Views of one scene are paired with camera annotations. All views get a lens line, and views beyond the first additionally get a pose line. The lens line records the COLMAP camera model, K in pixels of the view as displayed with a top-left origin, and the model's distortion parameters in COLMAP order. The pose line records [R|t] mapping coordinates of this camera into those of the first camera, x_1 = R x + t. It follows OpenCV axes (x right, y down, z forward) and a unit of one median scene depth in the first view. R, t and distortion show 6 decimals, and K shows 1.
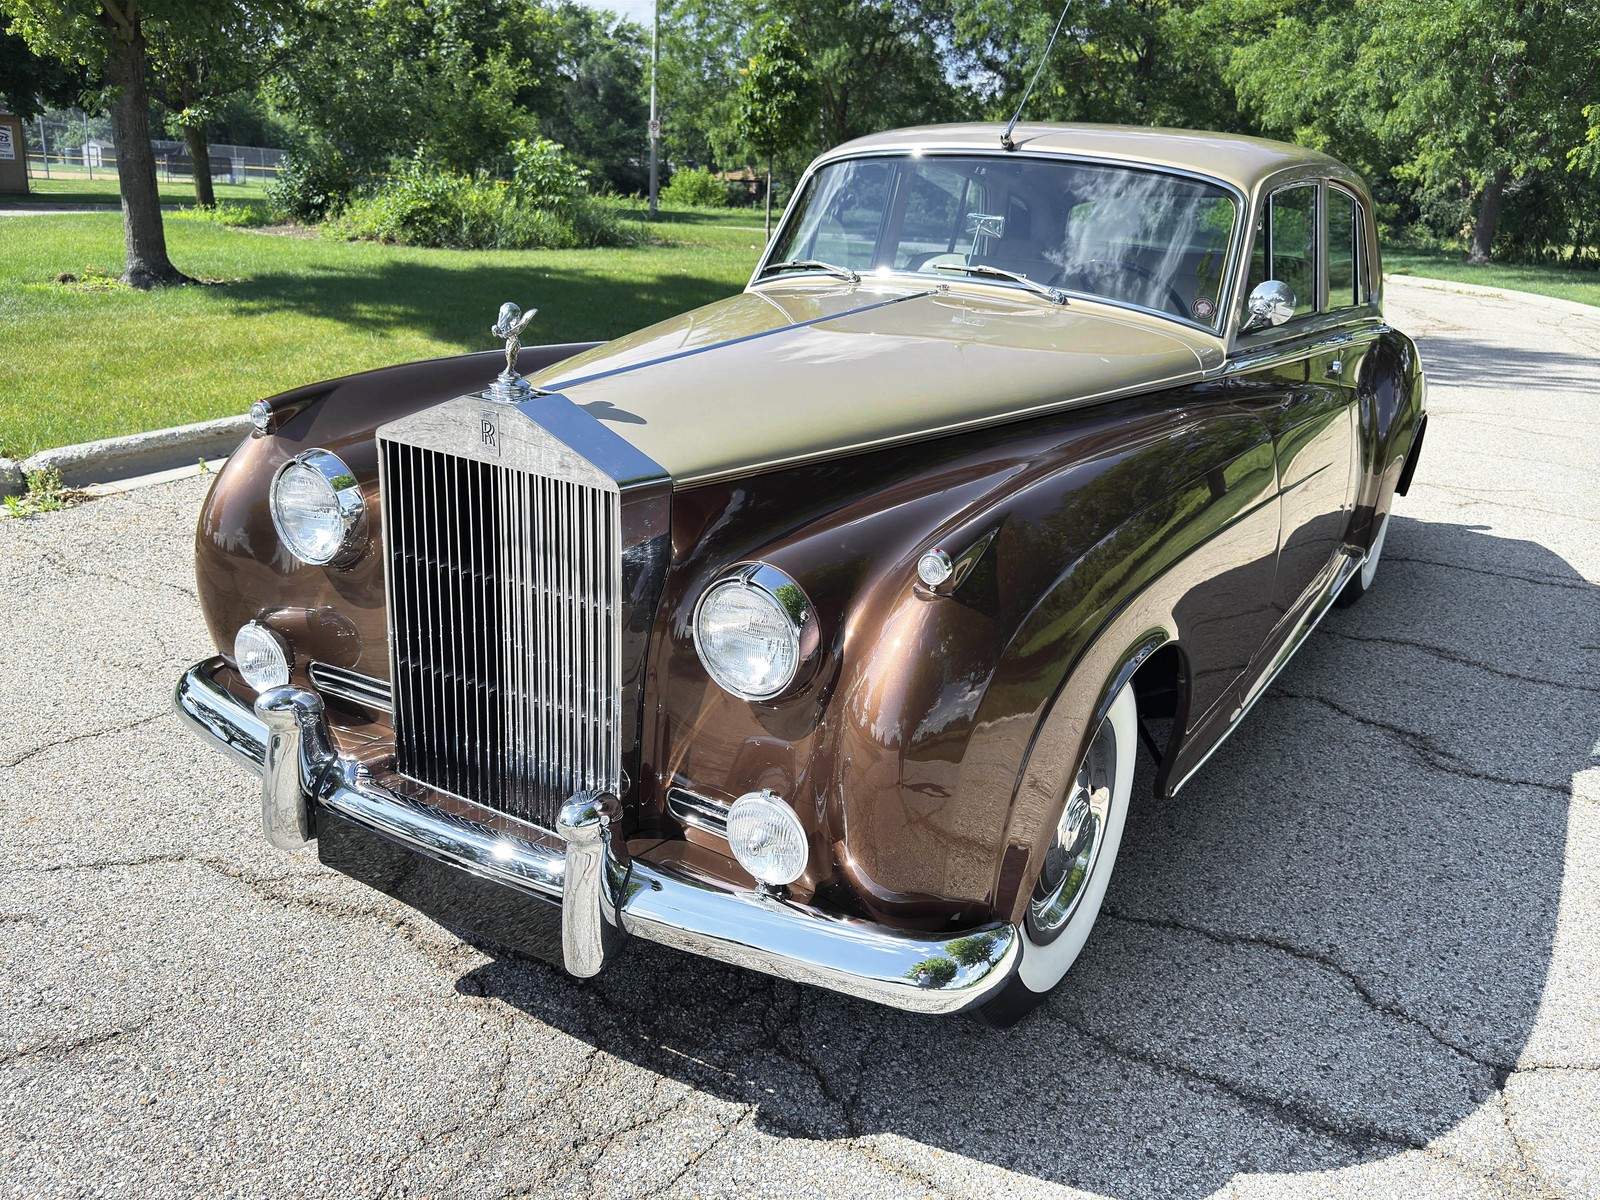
lens RADIAL K [[1316.7, 0, 805.7], [0, 1316.7, 599.4], [0, 0, 1]] dist [0.023692, -0.038321]
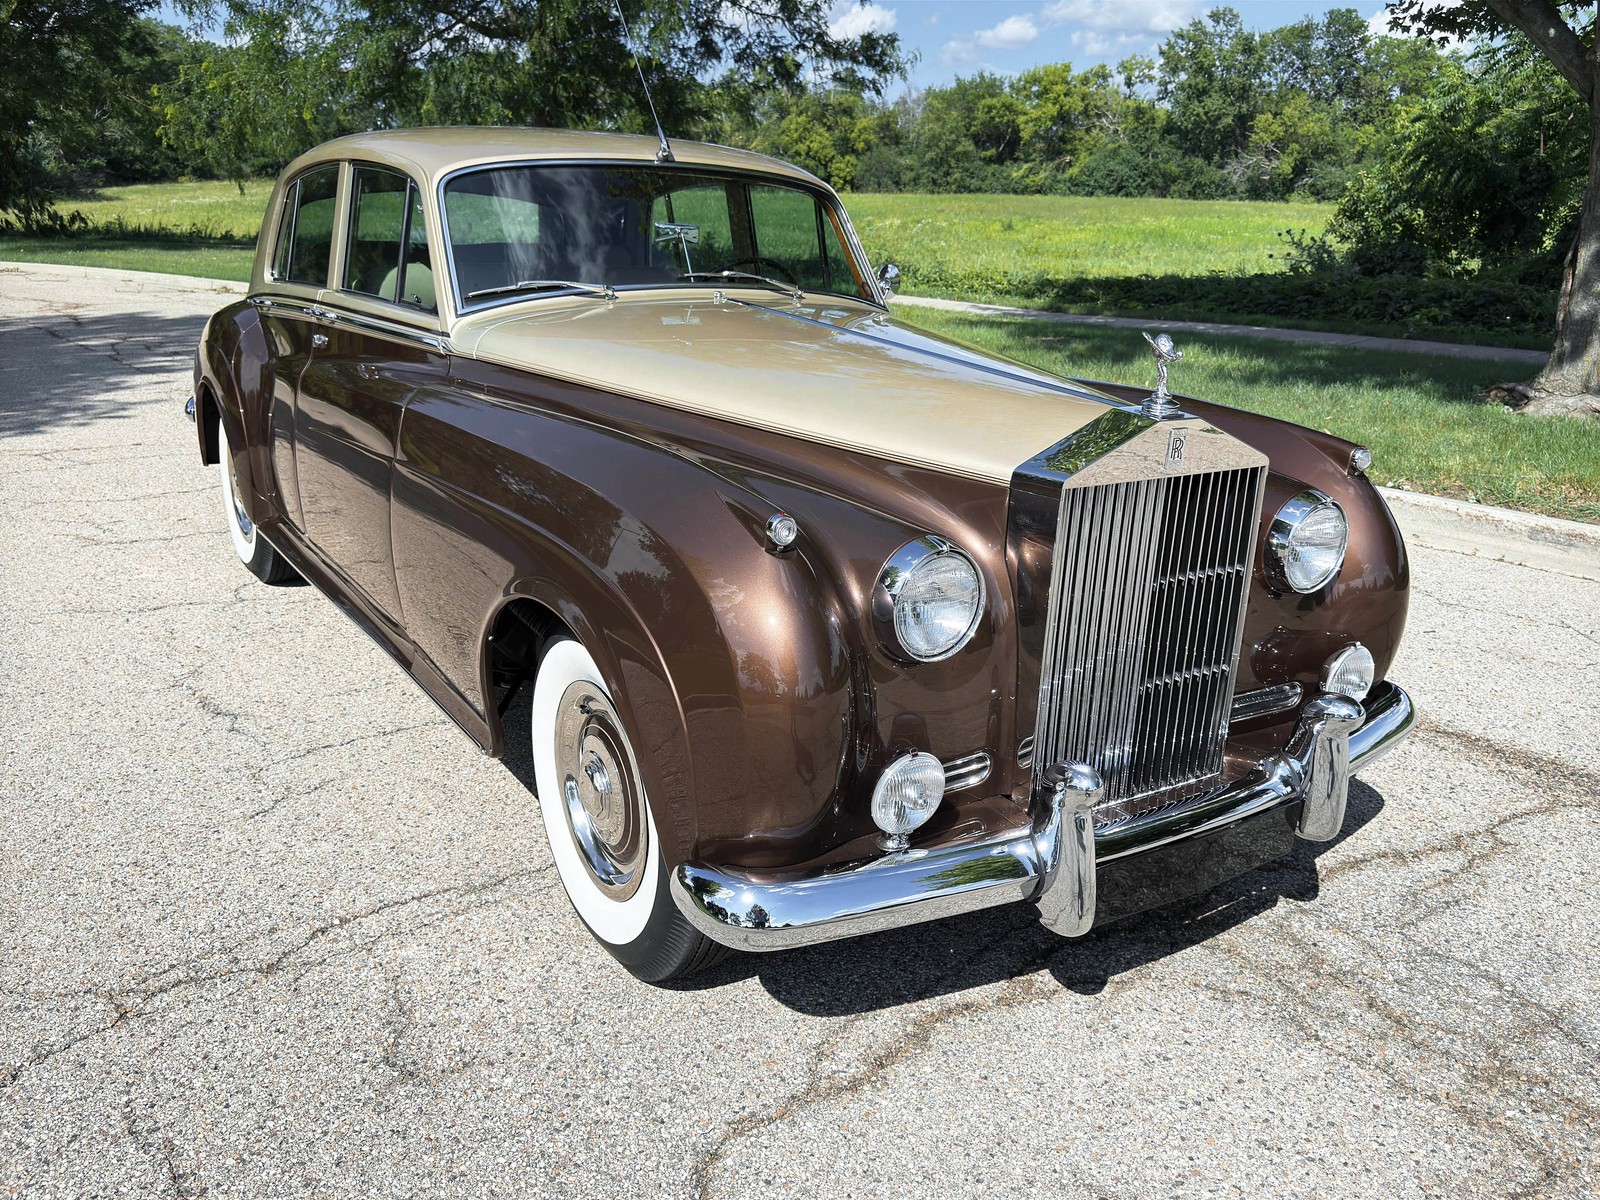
lens RADIAL K [[1316.7, 0, 805.7], [0, 1316.7, 599.4], [0, 0, 1]] dist [0.023692, -0.038321]
pose [[0.422113, -0.299845, 0.855519, -0.892473], [0.276000, 0.941422, 0.193774, -0.202316], [-0.863507, 0.154329, 0.480144, 0.498440]]
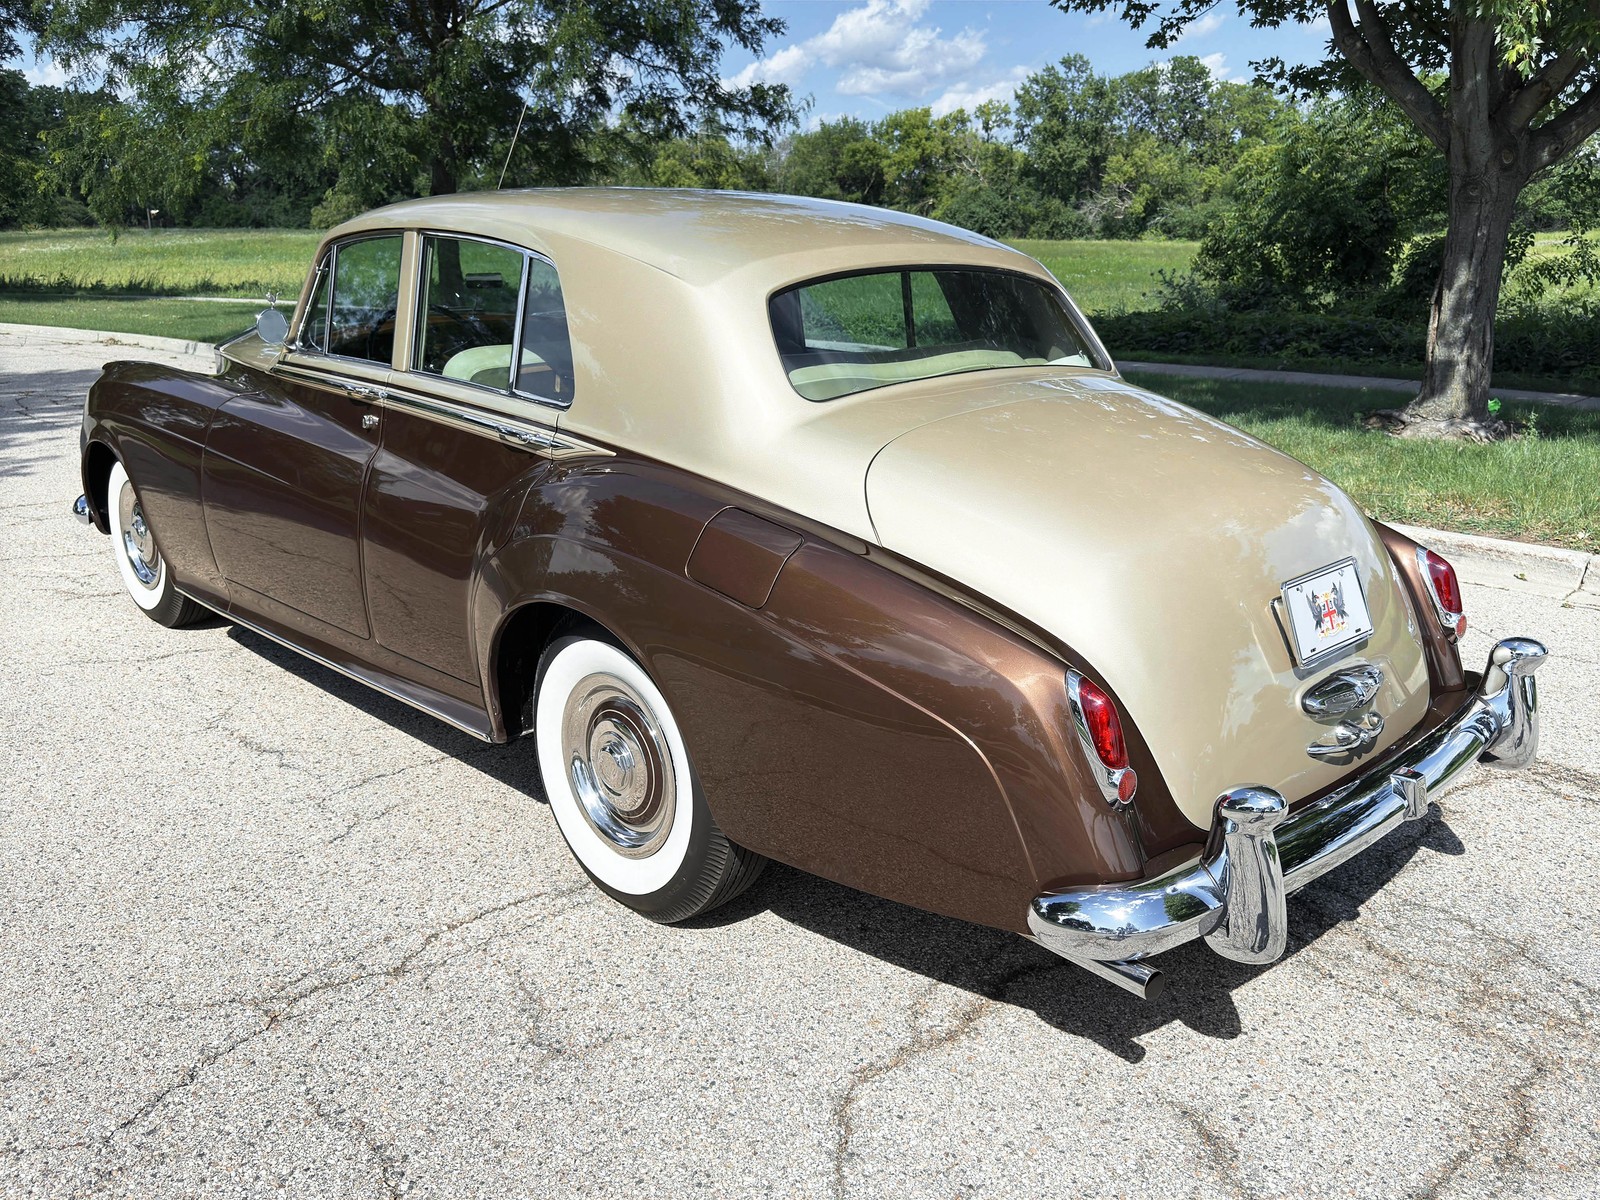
lens RADIAL K [[1303.6, 0, 798.4], [0, 1303.6, 600.6], [0, 0, 1]] dist [0.113157, -0.236053]
pose [[0.335806, -0.288819, 0.896559, -1.036700], [0.291430, 0.936985, 0.192687, -0.247423], [-0.895714, 0.196579, 0.398815, 0.566680]]
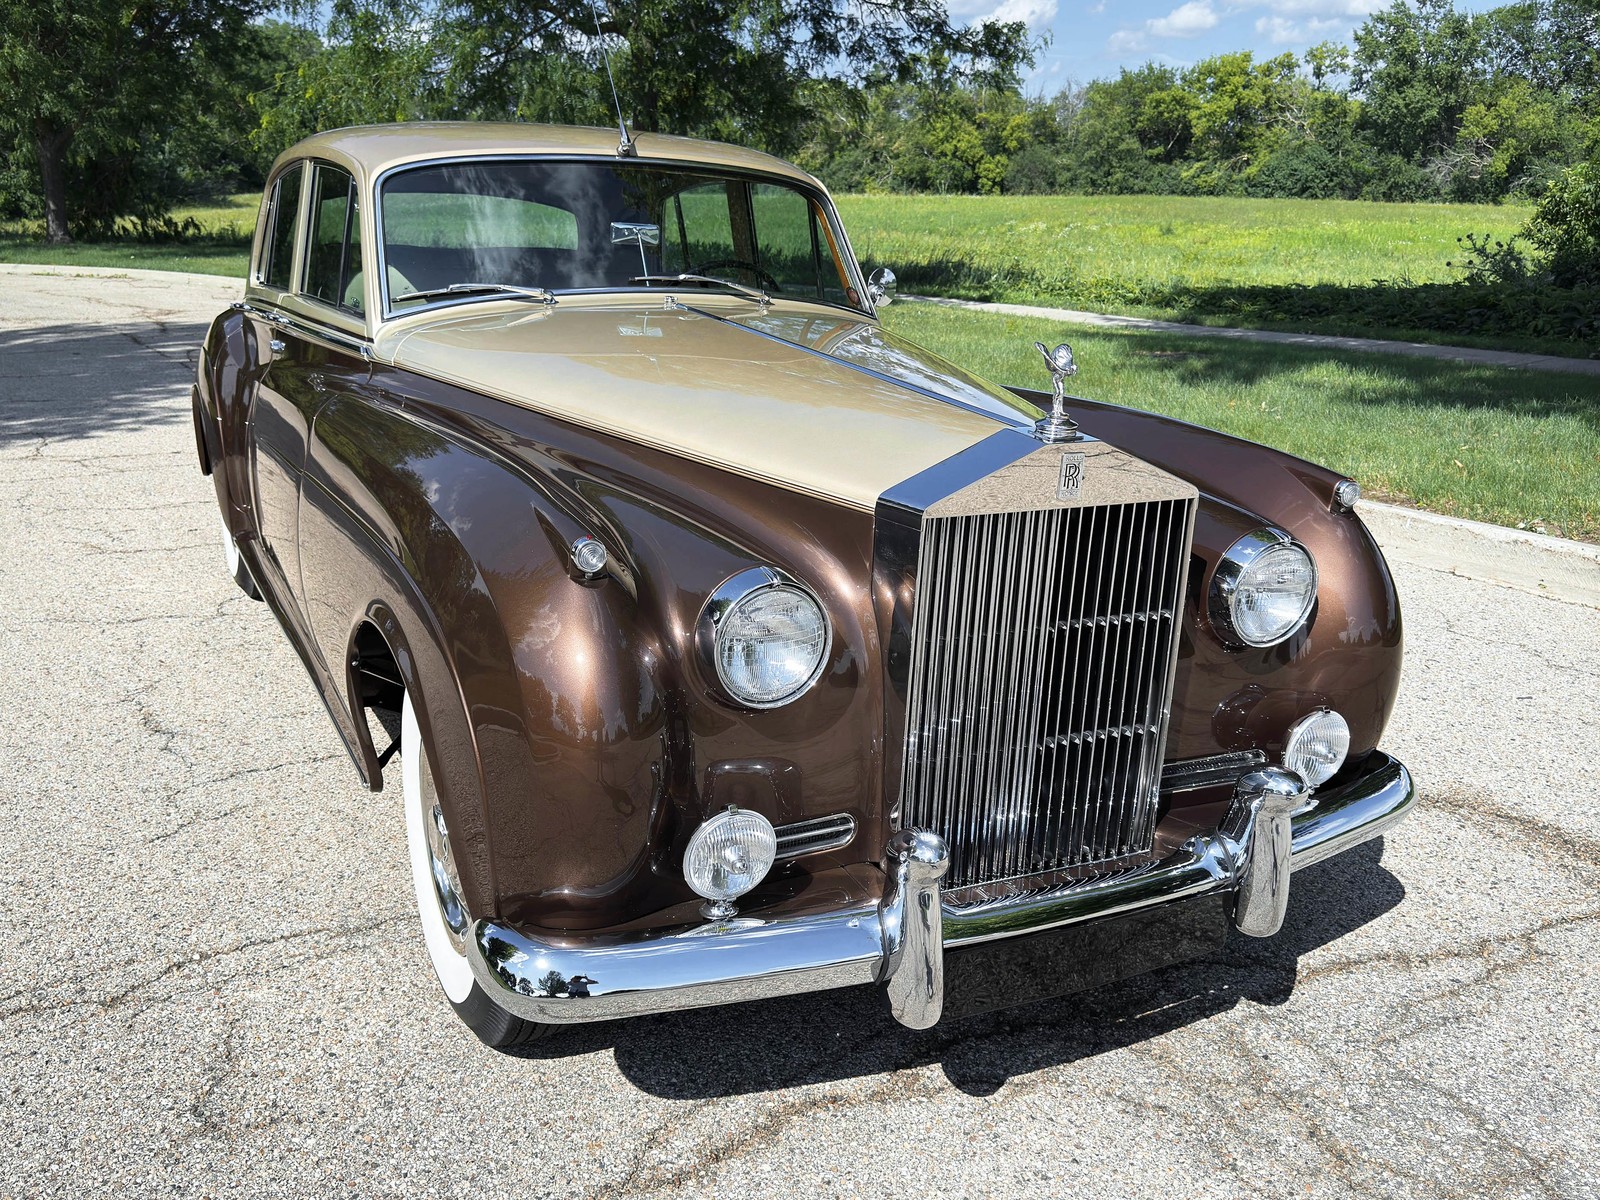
lens RADIAL K [[1421.5, 0, 758.8], [0, 1421.5, 605.4], [0, 0, 1]] dist [0.001103, -0.001962]
pose [[0.538742, -0.267986, 0.798712, -0.801870], [0.265514, 0.953754, 0.140913, -0.159708], [-0.799537, 0.136153, 0.584981, 0.386788]]
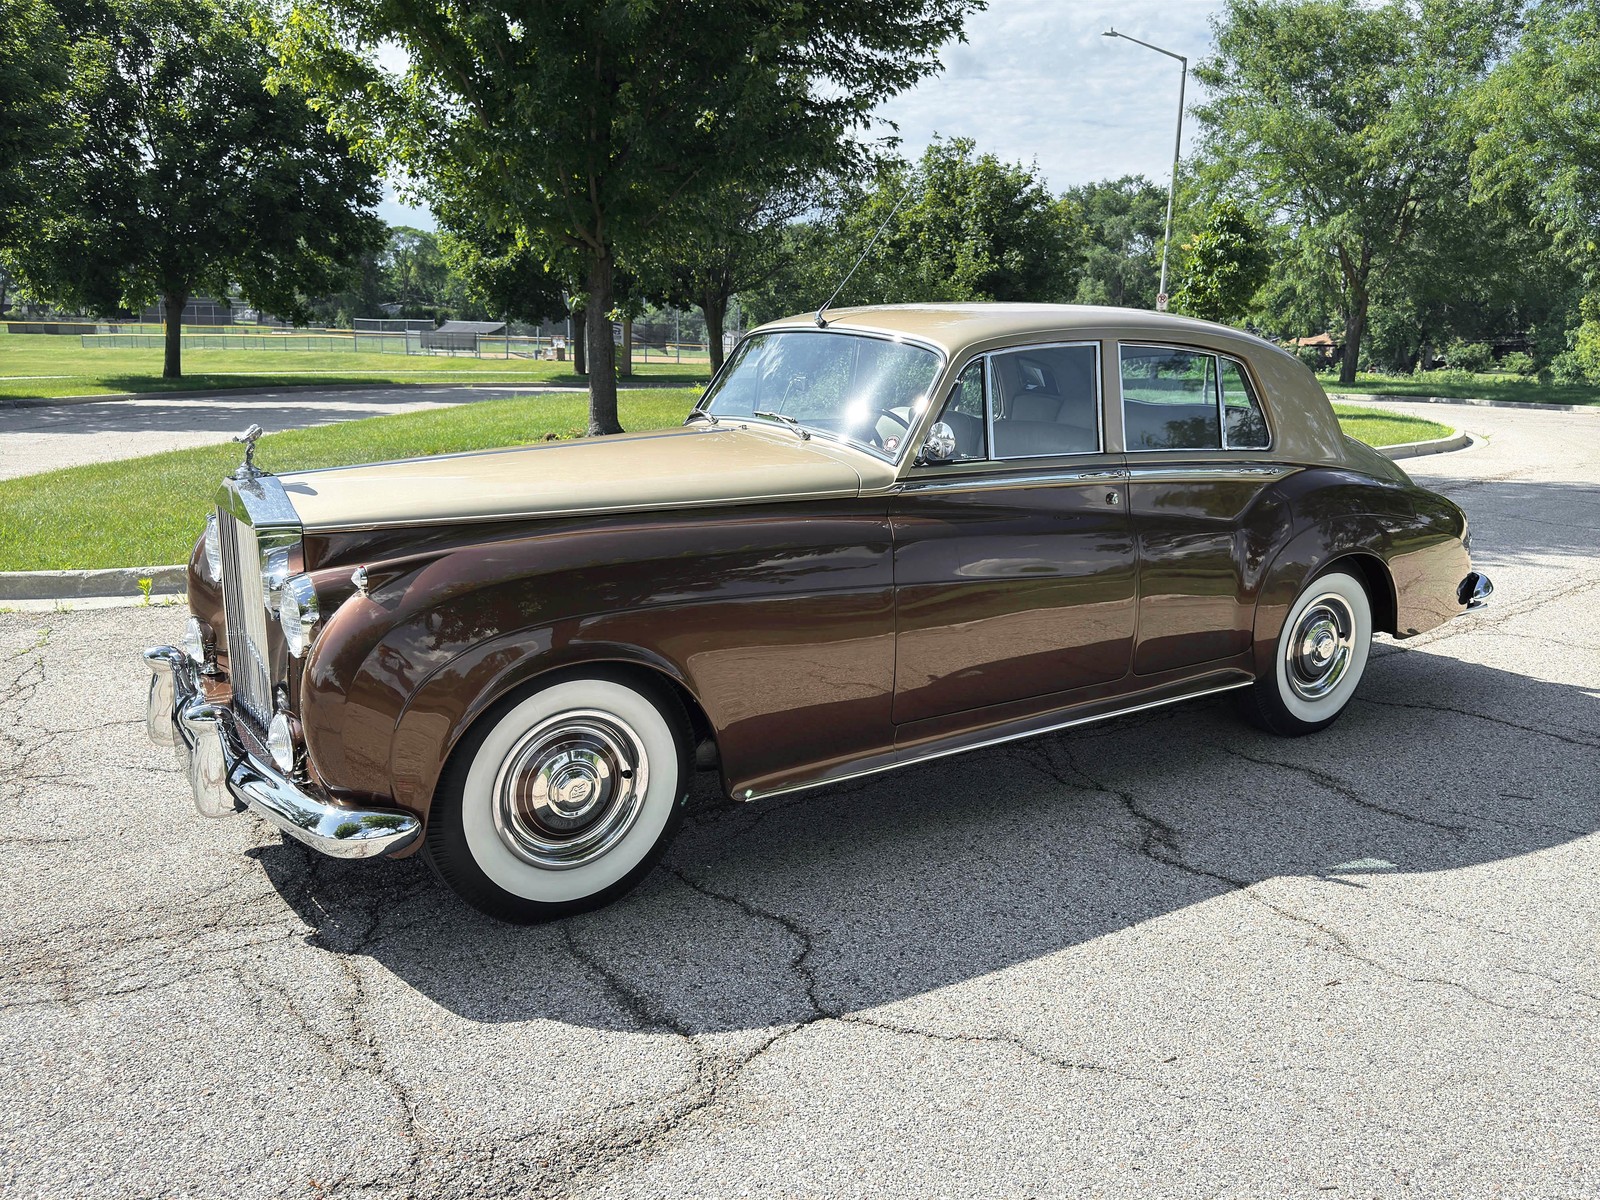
lens RADIAL K [[1280.8, 0, 791.1], [0, 1280.8, 594.1], [0, 0, 1]] dist [0.123078, -0.205304]
pose [[0.911117, 0.052554, -0.408784, 0.737968], [-0.102533, 0.989557, -0.101311, 0.061662], [0.399191, 0.134220, 0.906990, -0.153444]]
